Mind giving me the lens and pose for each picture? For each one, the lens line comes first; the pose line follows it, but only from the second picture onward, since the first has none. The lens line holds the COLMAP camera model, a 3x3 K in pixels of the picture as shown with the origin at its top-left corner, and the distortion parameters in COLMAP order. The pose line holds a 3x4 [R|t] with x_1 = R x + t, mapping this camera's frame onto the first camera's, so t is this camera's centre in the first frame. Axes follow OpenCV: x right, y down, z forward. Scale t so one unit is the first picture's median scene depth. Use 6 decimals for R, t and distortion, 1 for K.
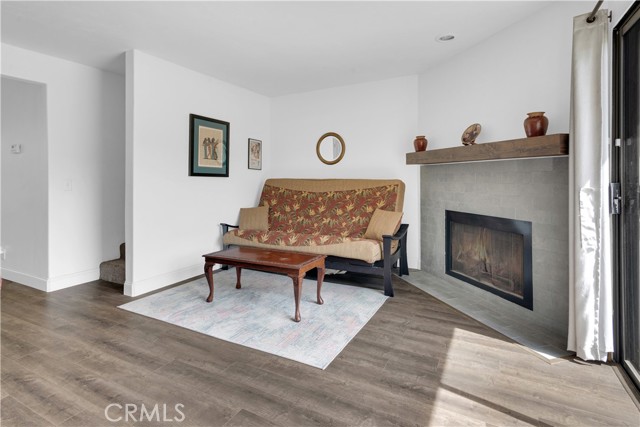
lens RADIAL K [[324.9, 0, 316.1], [0, 324.9, 181.4], [0, 0, 1]] dist [-0.000867, -0.000240]
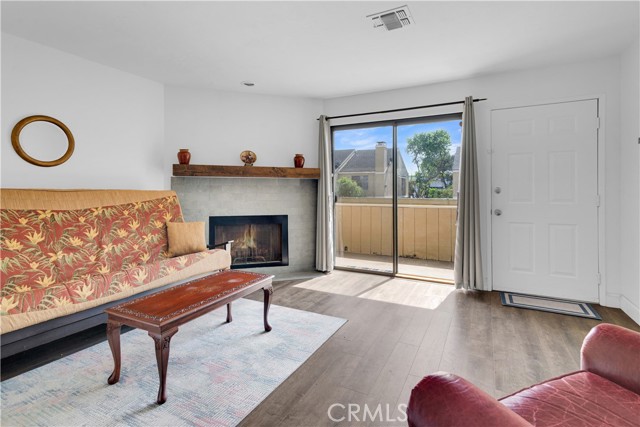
lens RADIAL K [[324.9, 0, 316.1], [0, 324.9, 181.4], [0, 0, 1]] dist [-0.000867, -0.000240]
pose [[-0.011348, 0.026222, 0.999592, -0.960318], [0.004259, 0.999648, -0.026175, -0.008029], [-0.999927, 0.003960, -0.011456, 0.759075]]
